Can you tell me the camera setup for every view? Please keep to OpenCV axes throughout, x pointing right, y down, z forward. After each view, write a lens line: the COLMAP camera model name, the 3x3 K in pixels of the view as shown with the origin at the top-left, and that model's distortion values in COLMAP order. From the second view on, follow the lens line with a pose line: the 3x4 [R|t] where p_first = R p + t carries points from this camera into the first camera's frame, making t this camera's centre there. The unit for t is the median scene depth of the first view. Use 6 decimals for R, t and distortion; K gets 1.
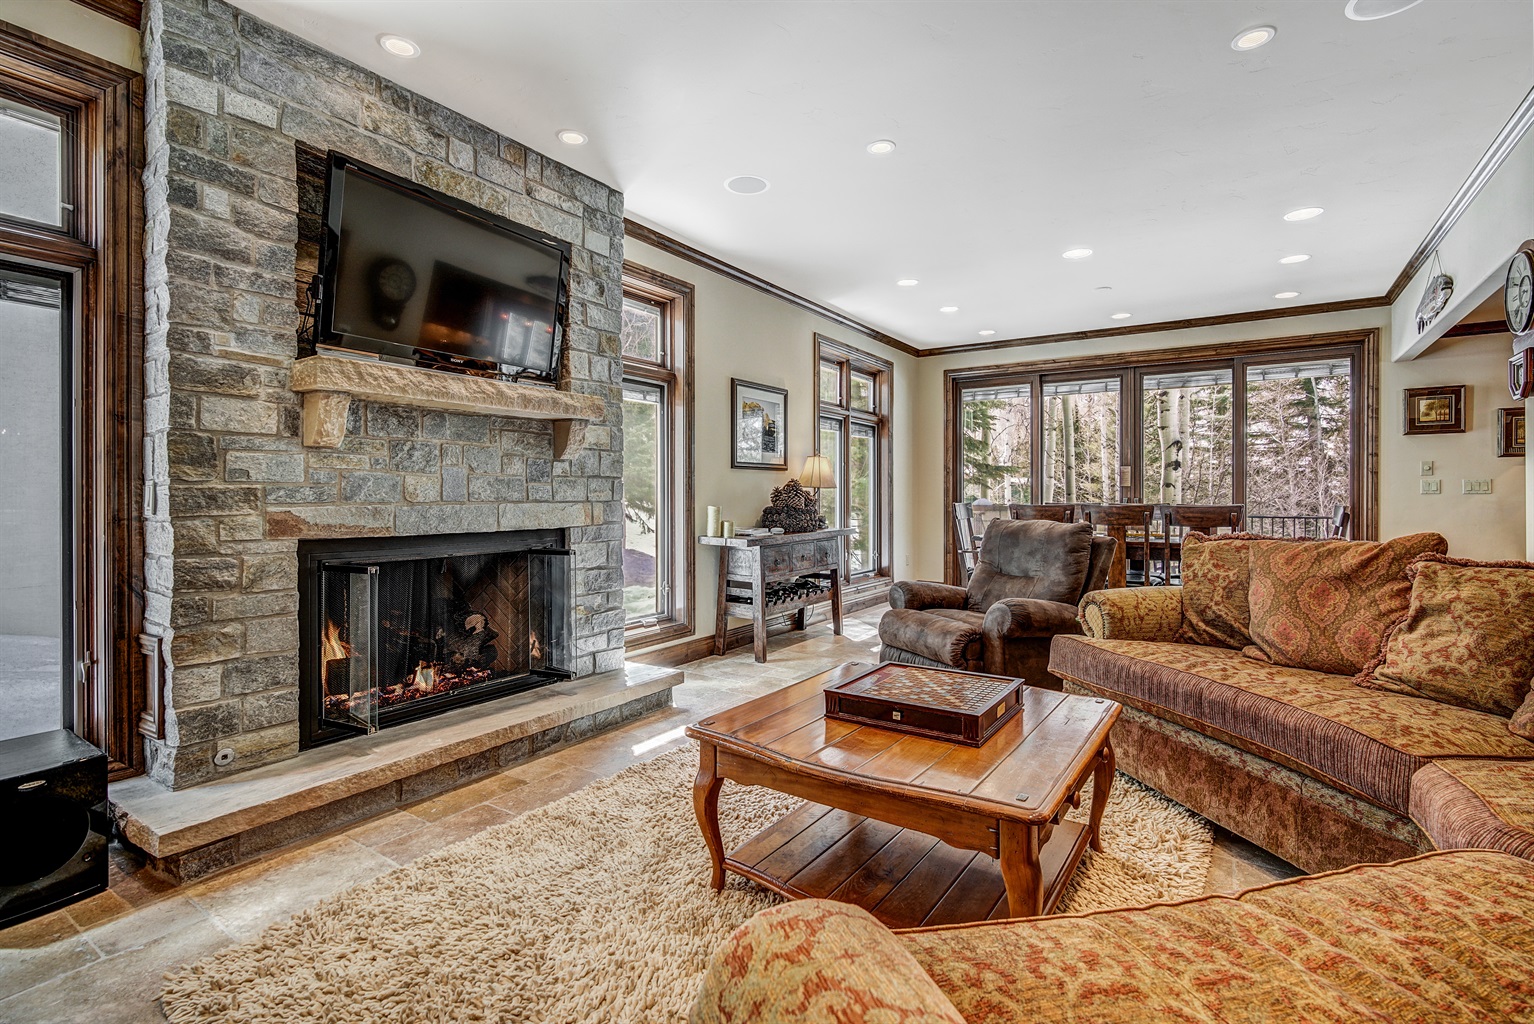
lens RADIAL K [[706.0, 0, 768.6], [0, 706.0, 499.5], [0, 0, 1]] dist [0.001014, 0.000442]
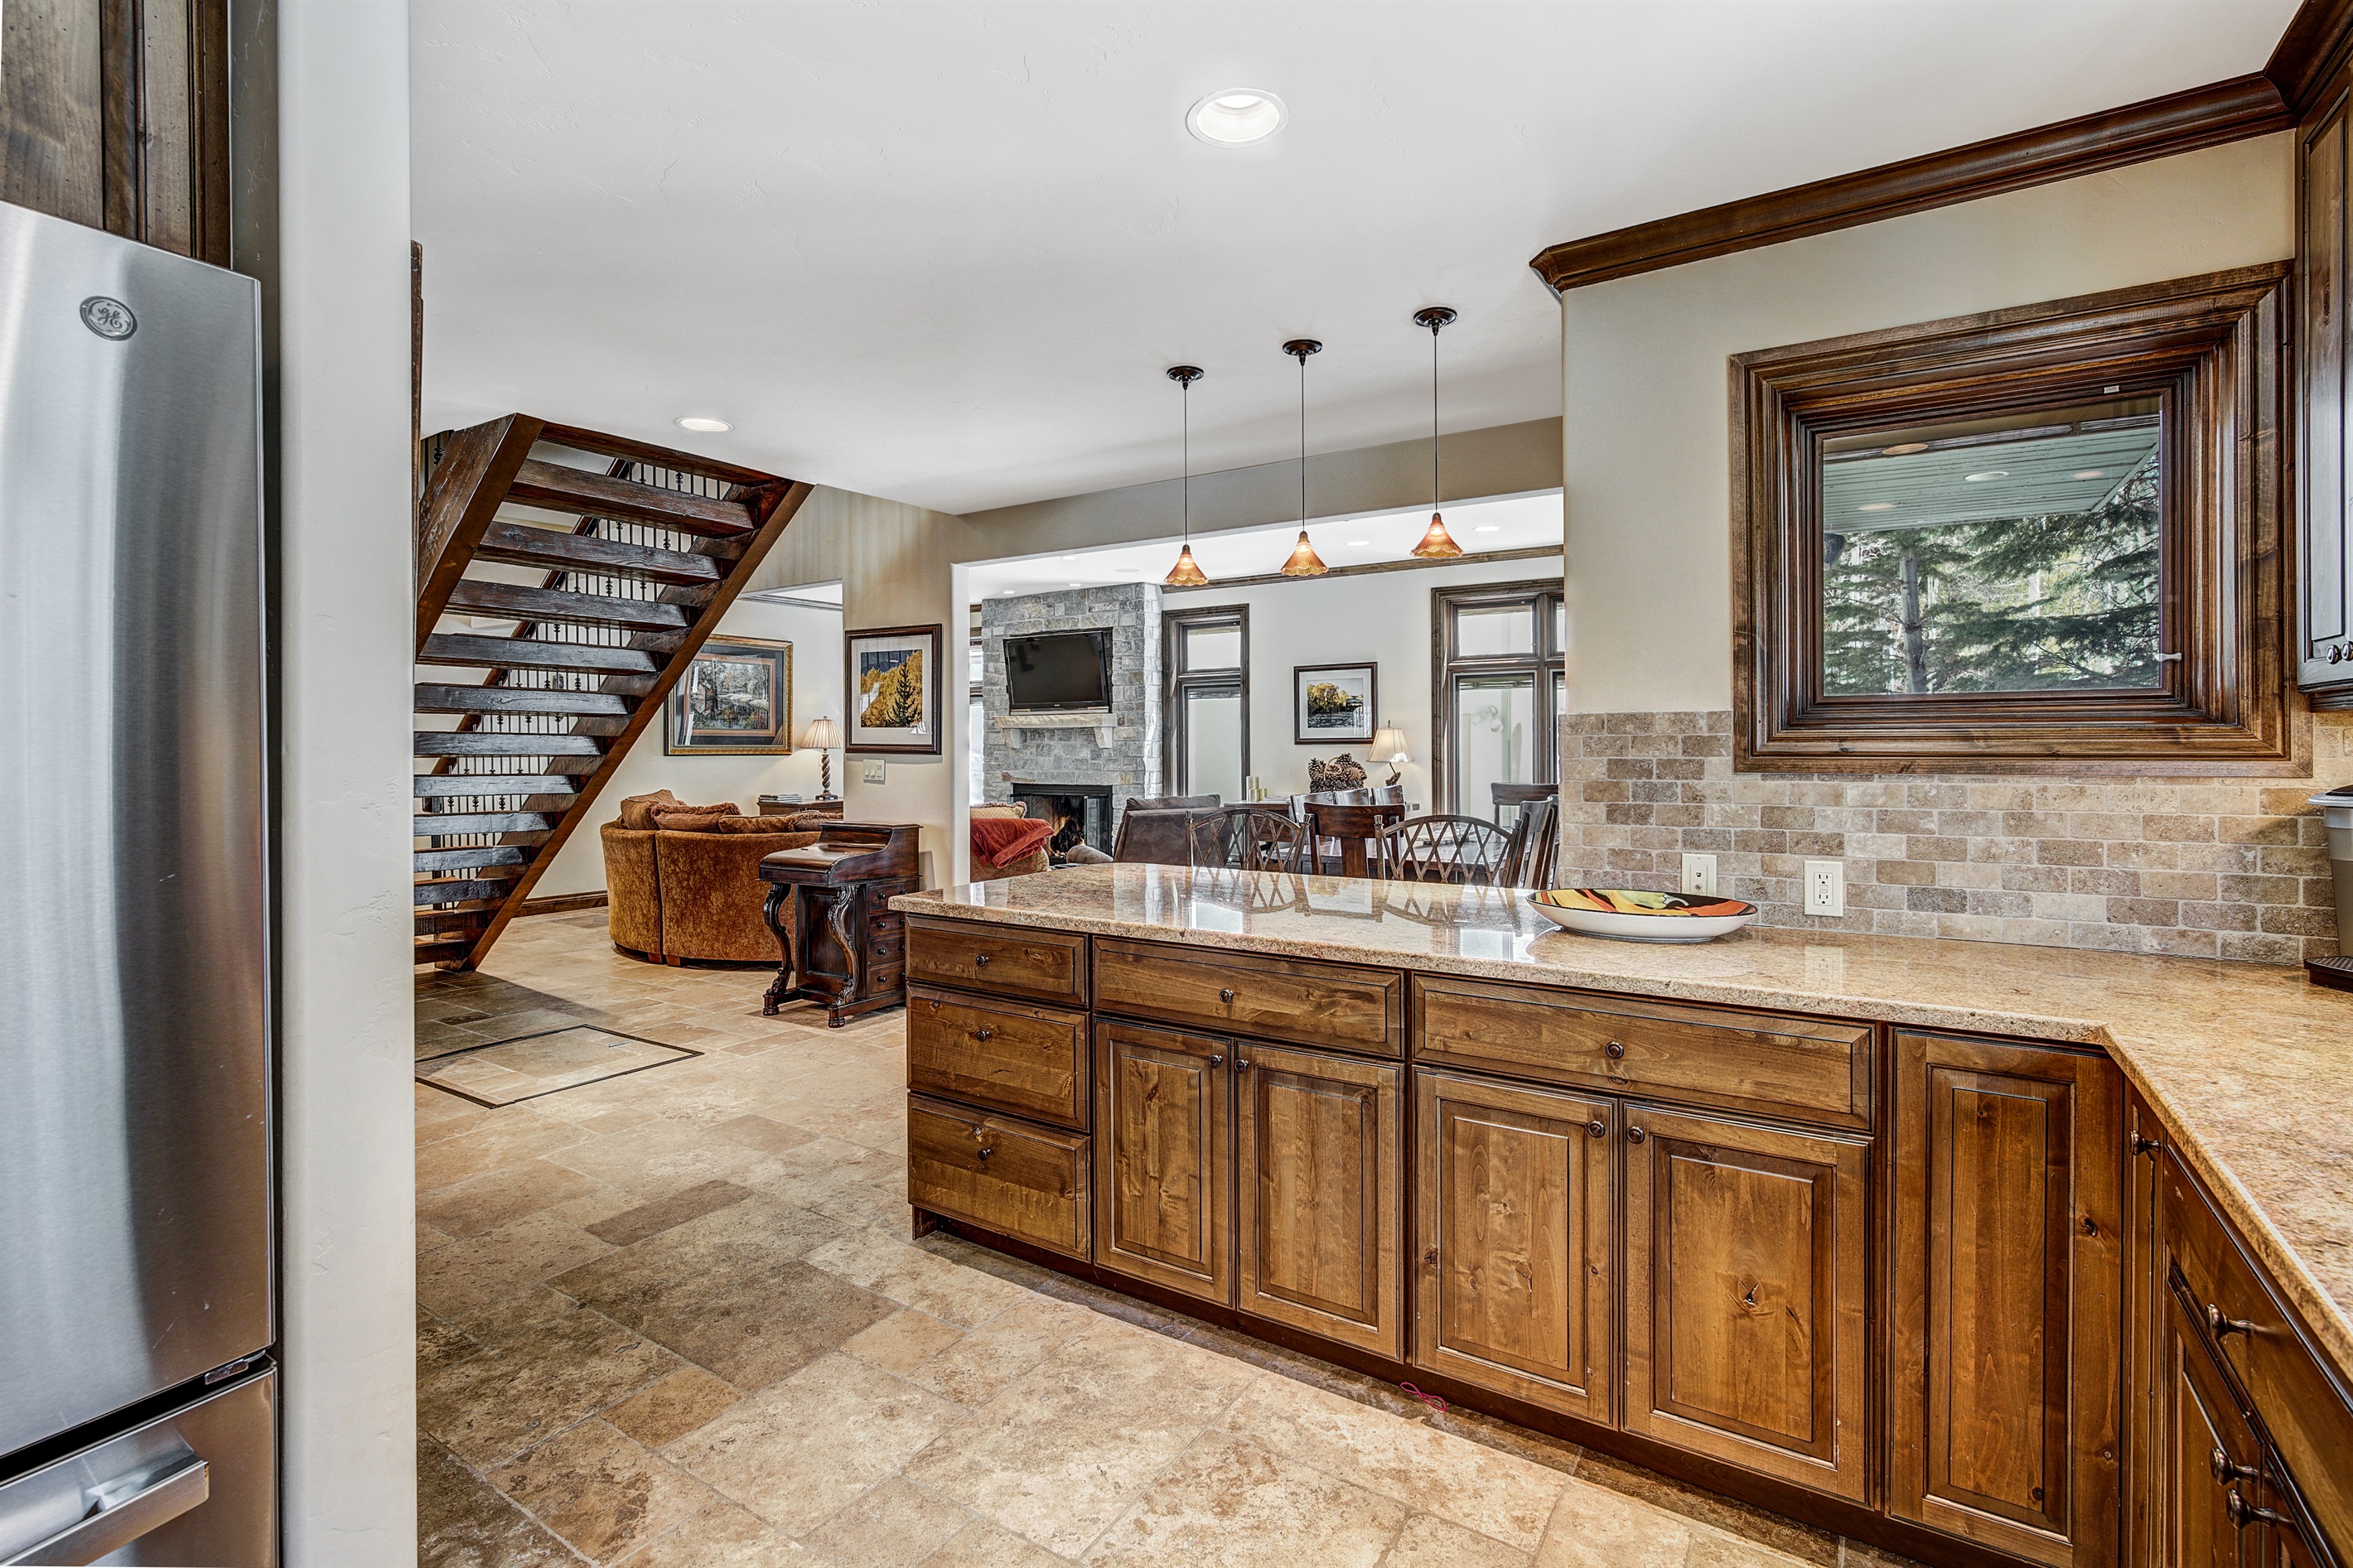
lens RADIAL K [[1082.7, 0, 1190.1], [0, 1082.7, 759.1], [0, 0, 1]] dist [0.001014, 0.000442]
pose [[0.017840, 0.009595, -0.999795, 2.958076], [-0.002053, 0.999952, 0.009560, -0.064190], [0.999839, 0.001882, 0.017859, 1.373292]]
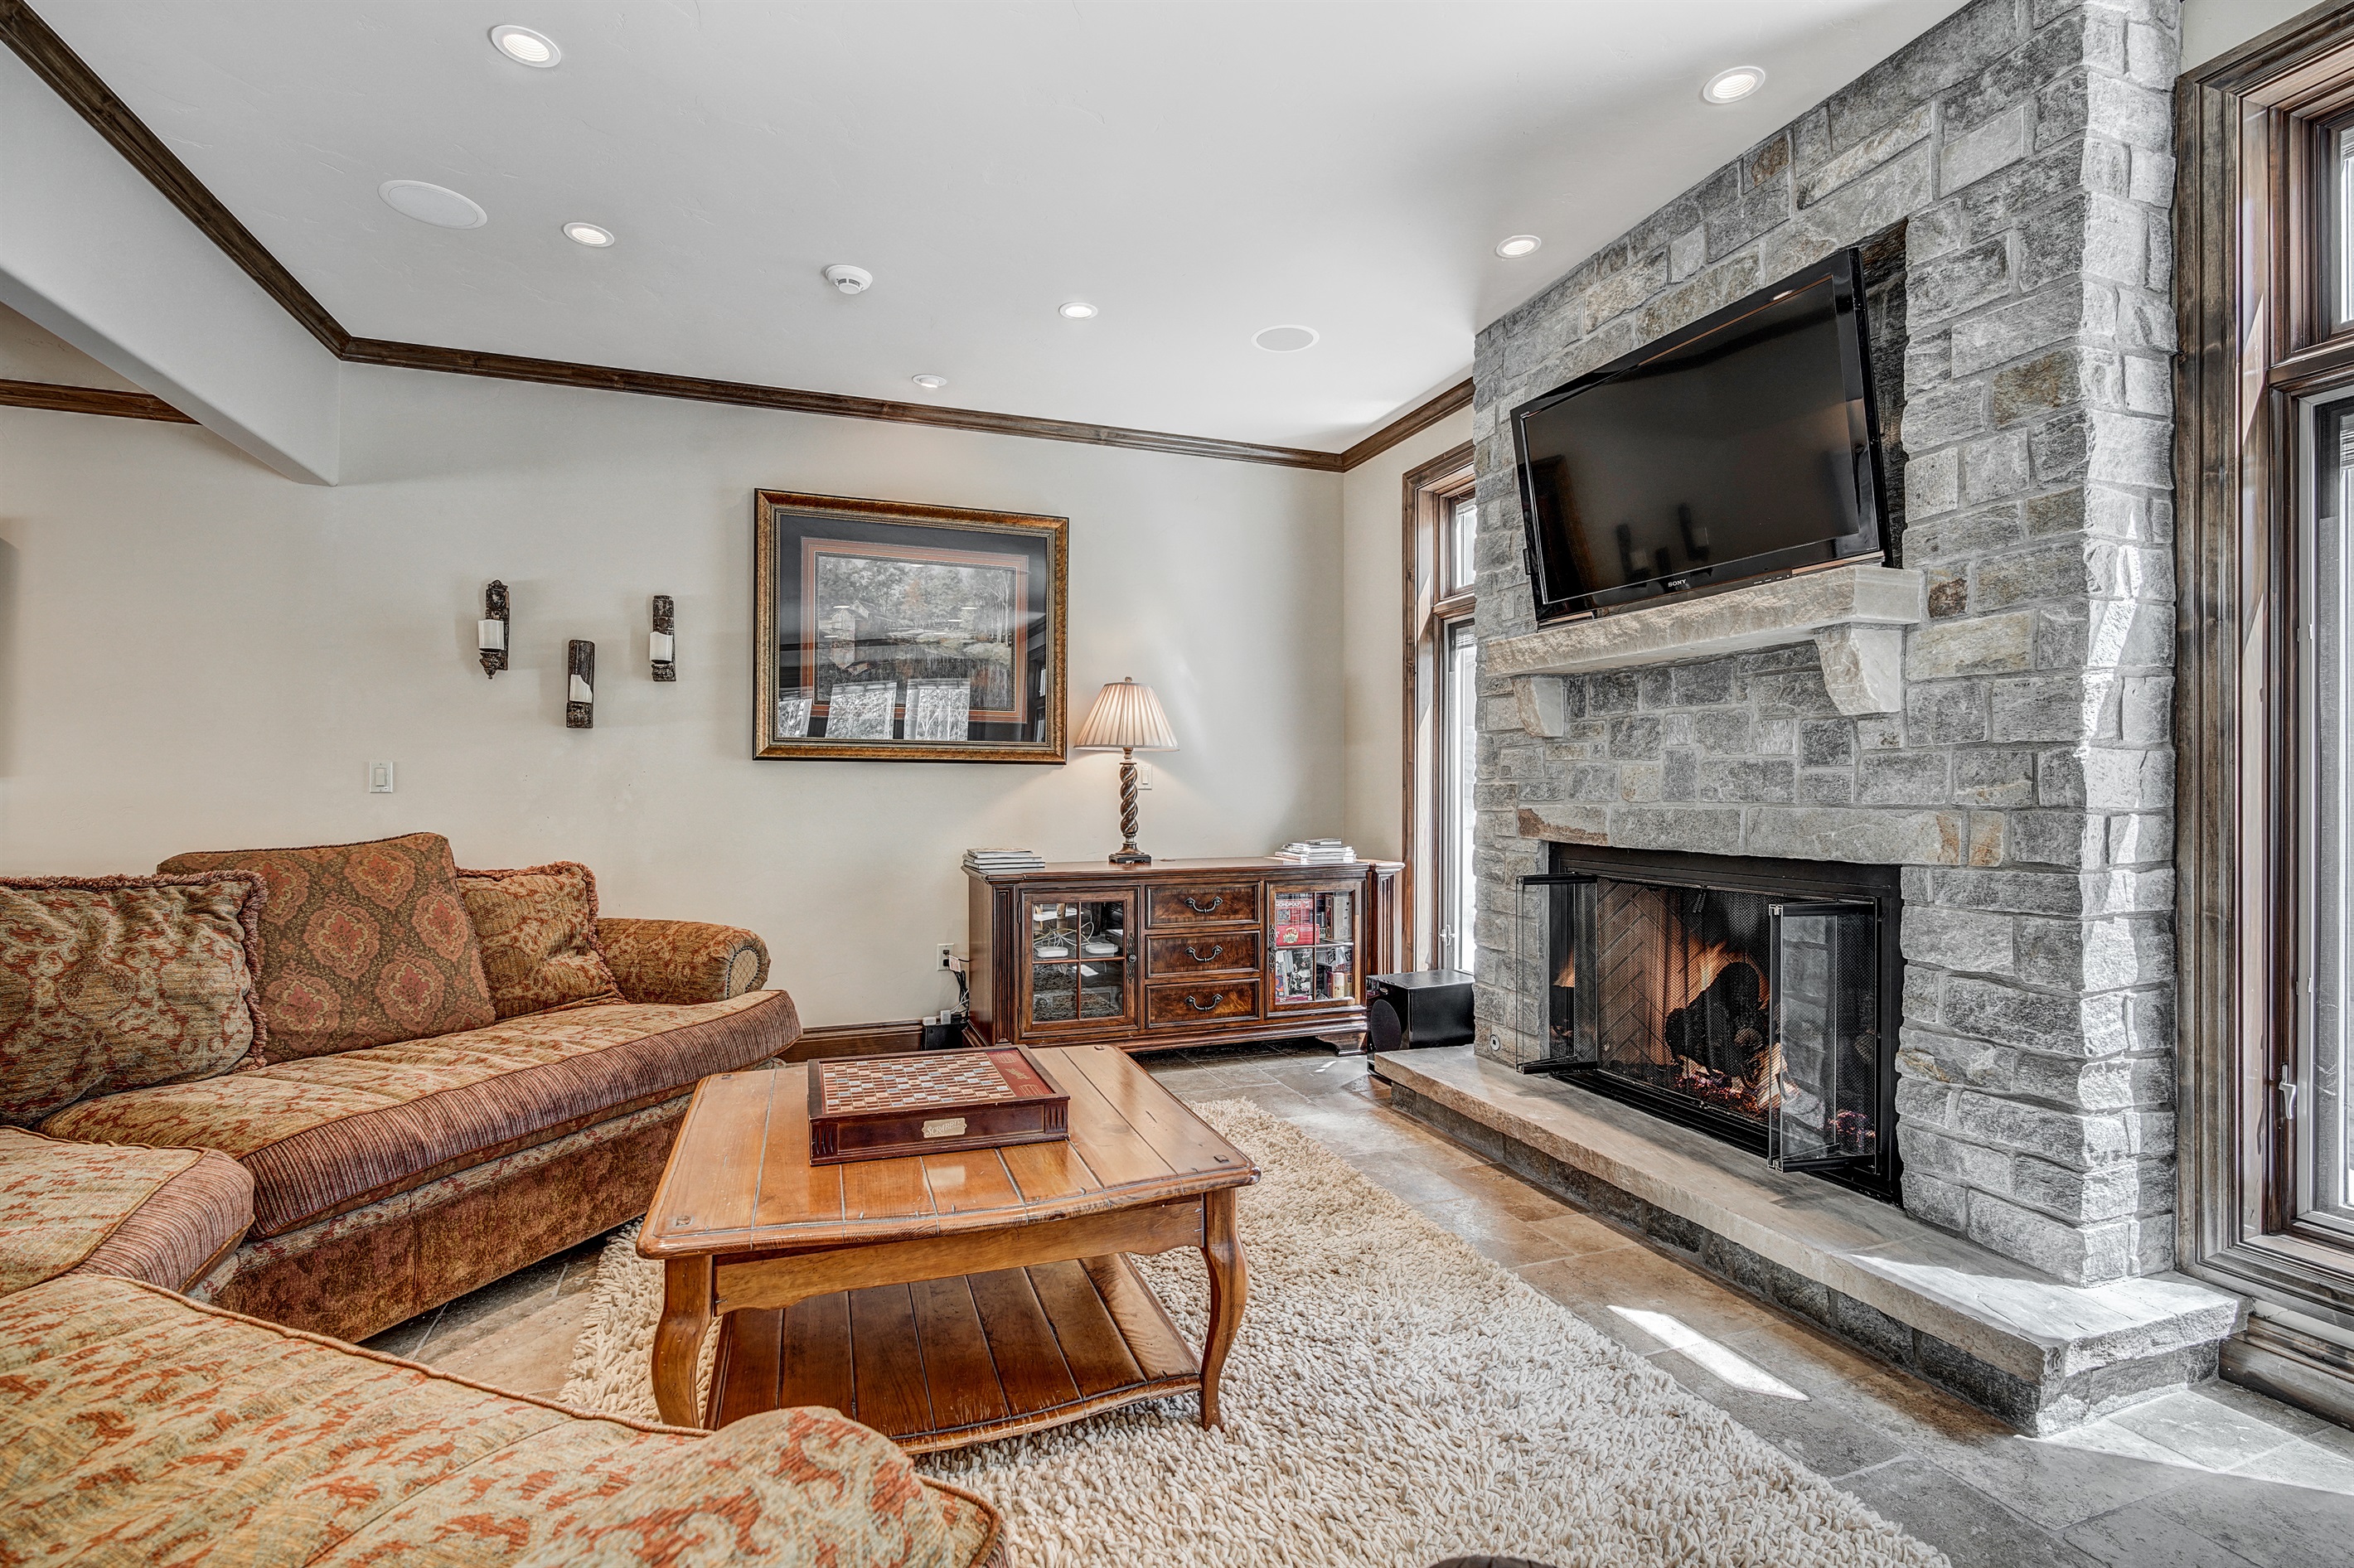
lens RADIAL K [[1083.2, 0, 1190.0], [0, 1083.2, 794.7], [0, 0, 1]] dist [0.001014, 0.000442]
pose [[-0.579450, 0.002252, -0.815005, 0.630499], [-0.004942, 0.999968, 0.006276, -0.007751], [0.814993, 0.007664, -0.579420, 1.231540]]
